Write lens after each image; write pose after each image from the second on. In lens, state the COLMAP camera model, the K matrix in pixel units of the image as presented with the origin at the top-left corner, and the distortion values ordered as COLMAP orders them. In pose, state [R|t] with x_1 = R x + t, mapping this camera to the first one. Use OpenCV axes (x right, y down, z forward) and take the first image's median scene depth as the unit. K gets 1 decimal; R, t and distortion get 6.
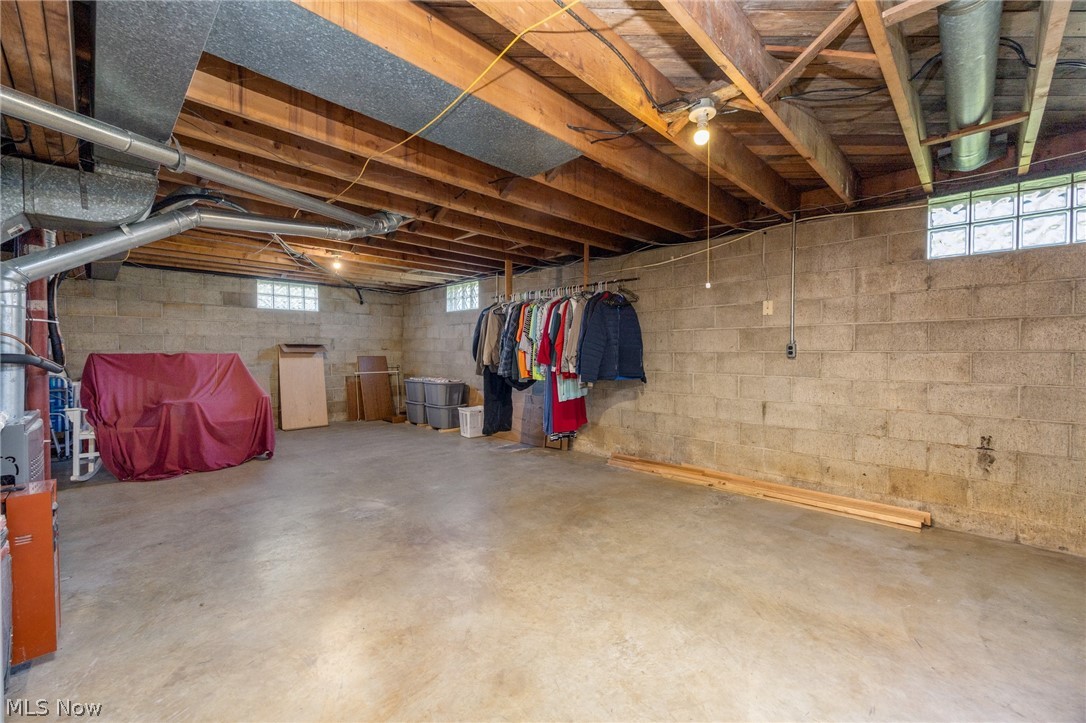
lens RADIAL K [[440.0, 0, 542.6], [0, 440.0, 357.4], [0, 0, 1]] dist [0.008712, -0.000108]
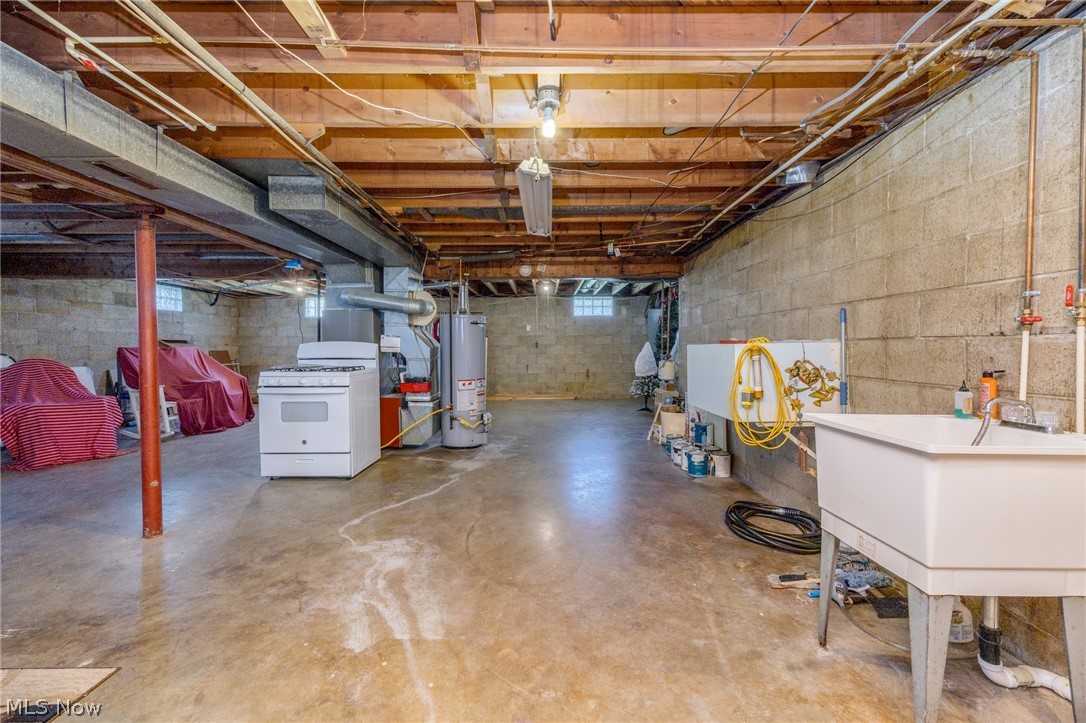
lens RADIAL K [[440.0, 0, 542.6], [0, 440.0, 357.4], [0, 0, 1]] dist [0.008712, -0.000108]
pose [[0.711441, -0.020723, 0.702440, -1.169896], [0.015507, 0.999785, 0.013790, 0.024033], [-0.702574, 0.001082, 0.711609, -0.839942]]
